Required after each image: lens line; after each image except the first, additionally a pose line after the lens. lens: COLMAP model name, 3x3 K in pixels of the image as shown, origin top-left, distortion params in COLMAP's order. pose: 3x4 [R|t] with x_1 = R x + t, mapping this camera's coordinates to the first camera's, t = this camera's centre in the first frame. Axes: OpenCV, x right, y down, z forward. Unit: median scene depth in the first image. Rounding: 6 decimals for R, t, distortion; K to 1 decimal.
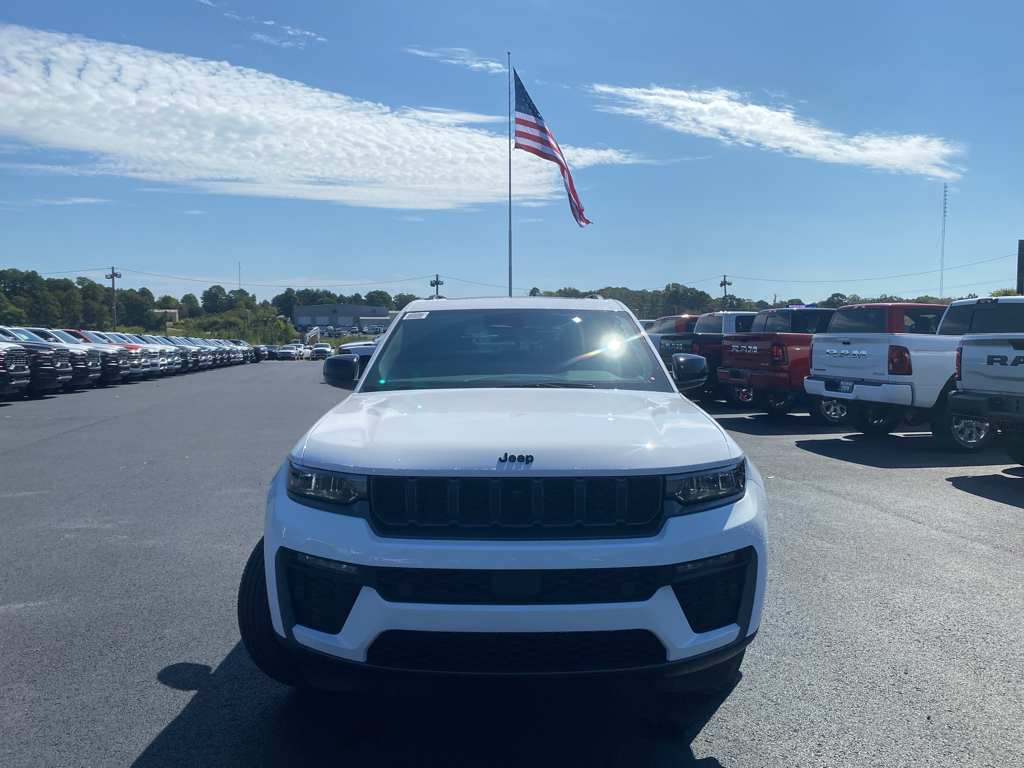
lens RADIAL K [[780.3, 0, 524.4], [0, 780.3, 382.7], [0, 0, 1]] dist [0.013665, -0.015252]
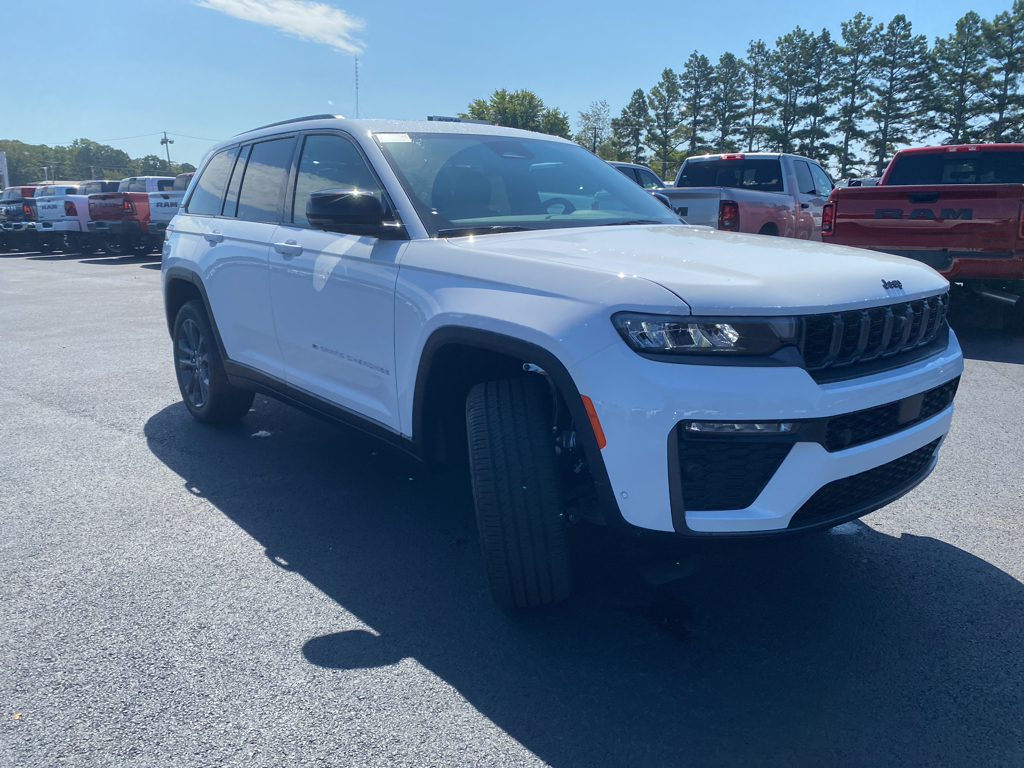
lens RADIAL K [[780.3, 0, 514.8], [0, 780.3, 373.2], [0, 0, 1]] dist [0.013665, -0.015252]
pose [[0.771302, -0.129524, 0.623150, -0.050281], [0.032077, 0.985741, 0.165187, 0.001644], [-0.635660, -0.107420, 0.764459, 0.028247]]
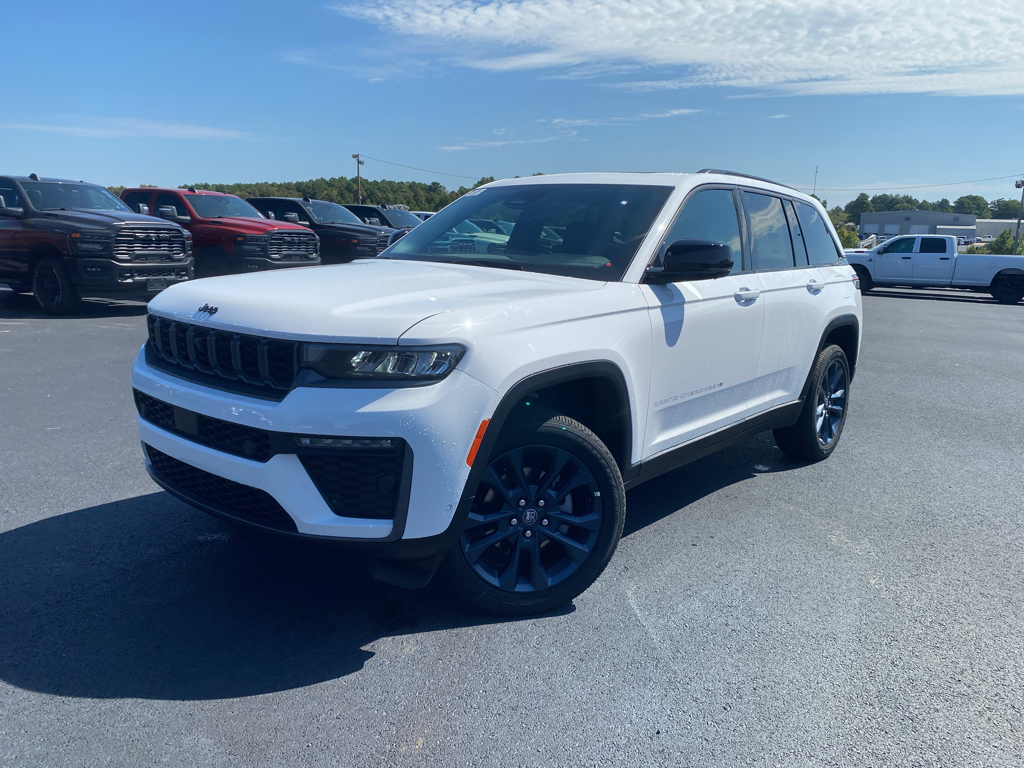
lens RADIAL K [[780.3, 0, 552.1], [0, 780.3, 392.4], [0, 0, 1]] dist [0.013665, -0.015252]
pose [[0.759749, 0.155231, -0.631415, 0.052522], [-0.074725, 0.985495, 0.152368, 0.000712], [0.645909, -0.068579, 0.760328, 0.025518]]
